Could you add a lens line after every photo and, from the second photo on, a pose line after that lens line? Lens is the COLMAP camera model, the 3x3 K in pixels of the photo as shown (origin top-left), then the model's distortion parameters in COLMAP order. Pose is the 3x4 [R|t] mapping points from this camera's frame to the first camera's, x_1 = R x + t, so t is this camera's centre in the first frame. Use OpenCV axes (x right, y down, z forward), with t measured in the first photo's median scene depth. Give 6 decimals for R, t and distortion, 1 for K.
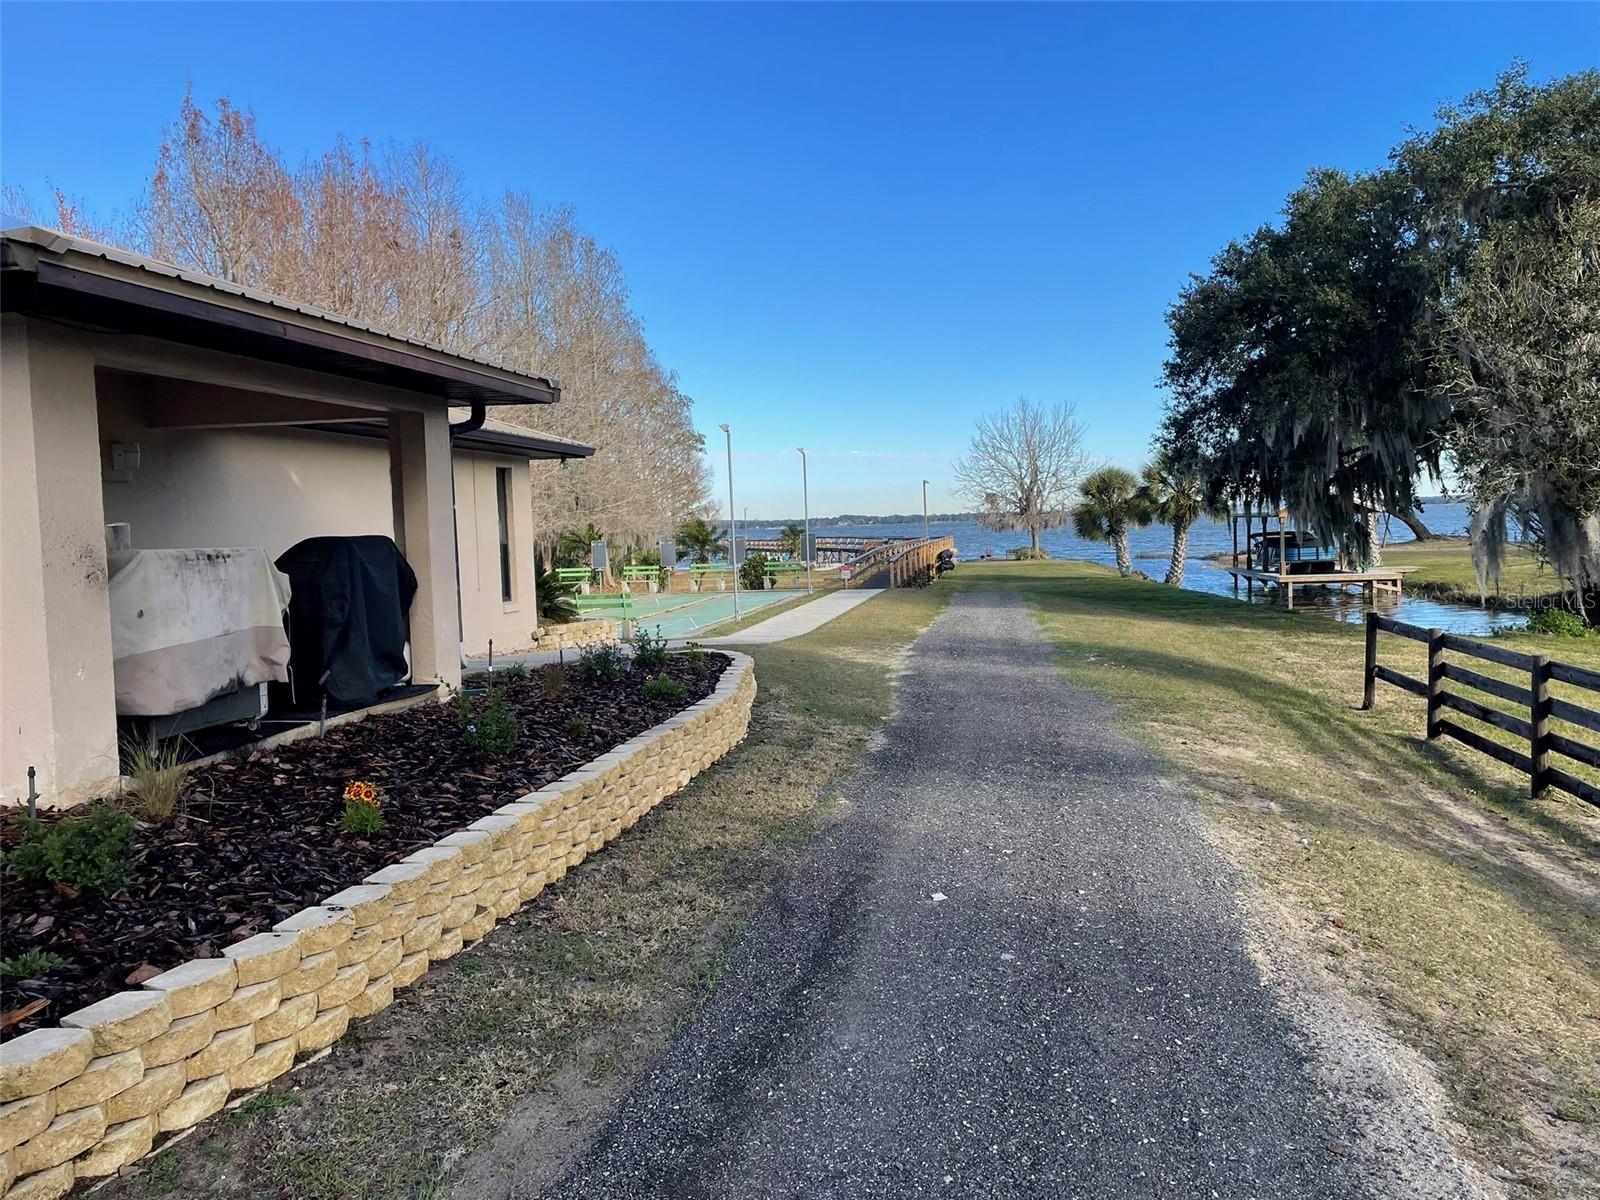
lens RADIAL K [[1116.2, 0, 804.0], [0, 1116.2, 588.3], [0, 0, 1]] dist [0.053161, -0.113139]
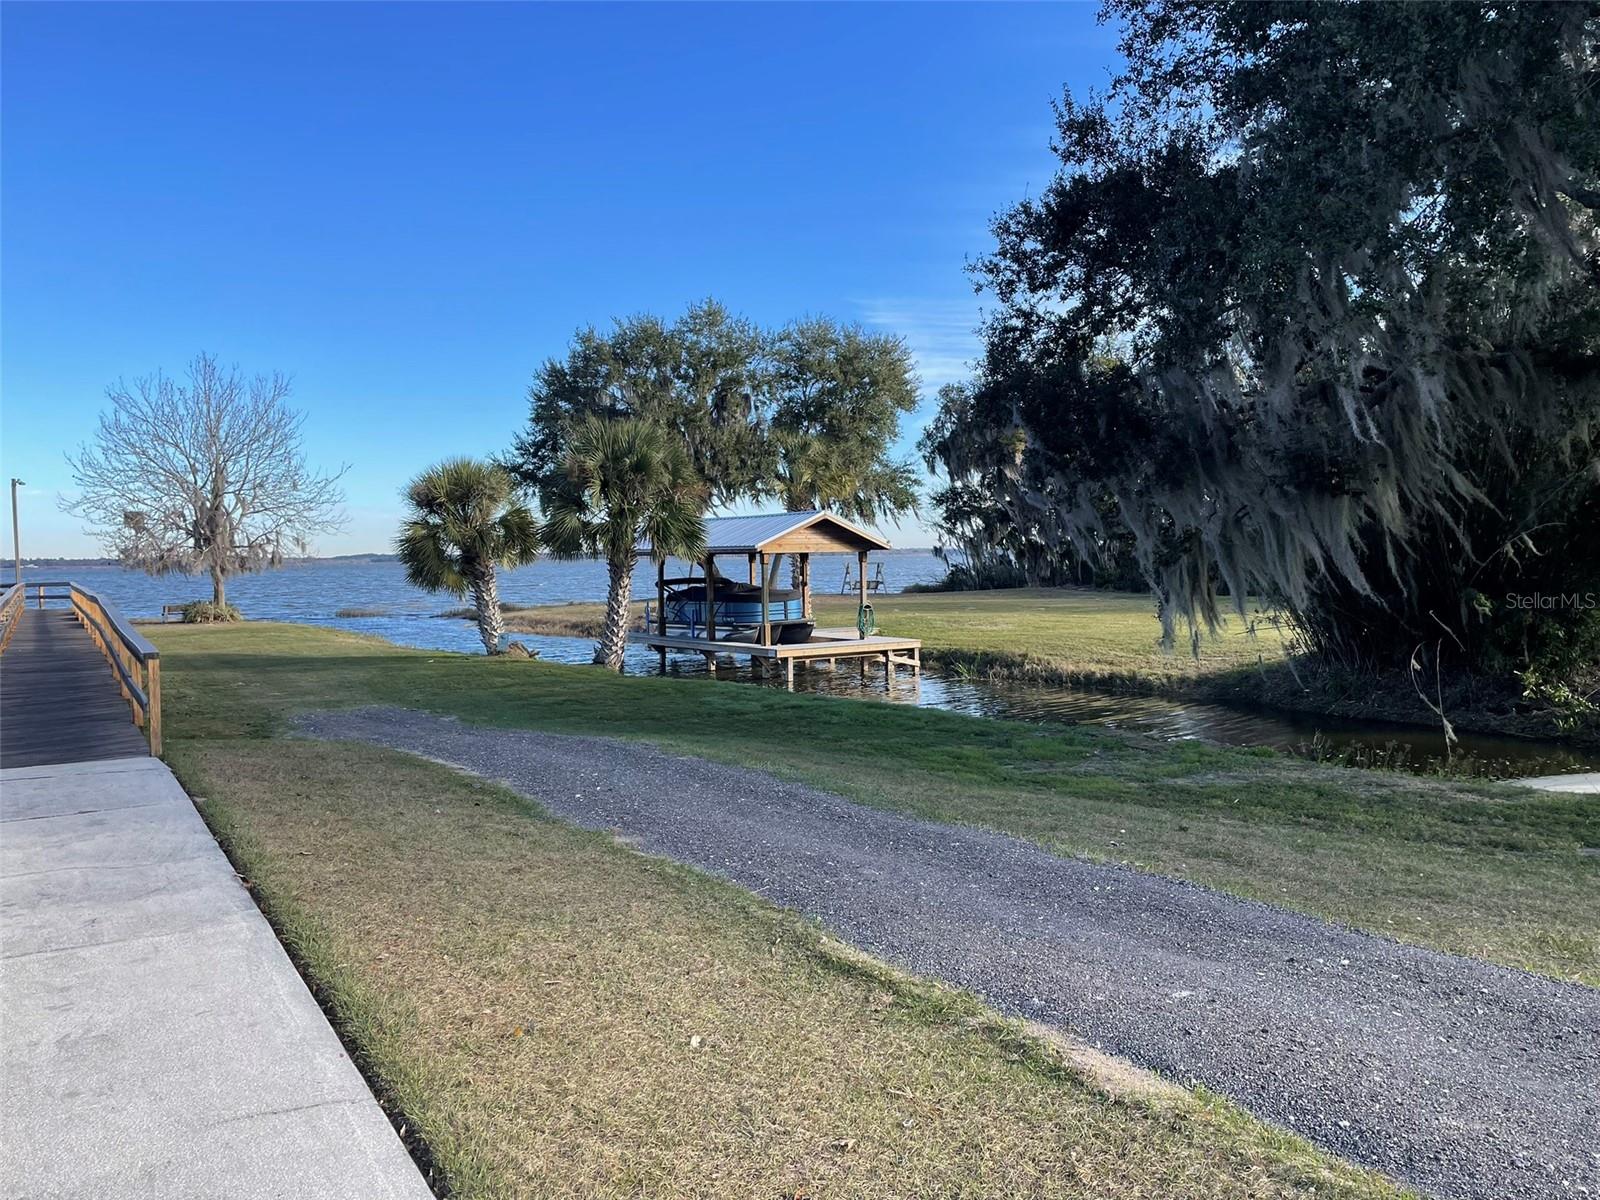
lens RADIAL K [[1116.2, 0, 804.0], [0, 1116.2, 588.3], [0, 0, 1]] dist [0.053161, -0.113139]
pose [[0.710287, 0.008093, 0.703865, -0.001571], [0.025921, 0.998955, -0.037642, -0.017878], [-0.703434, 0.044981, 0.709335, 0.481247]]
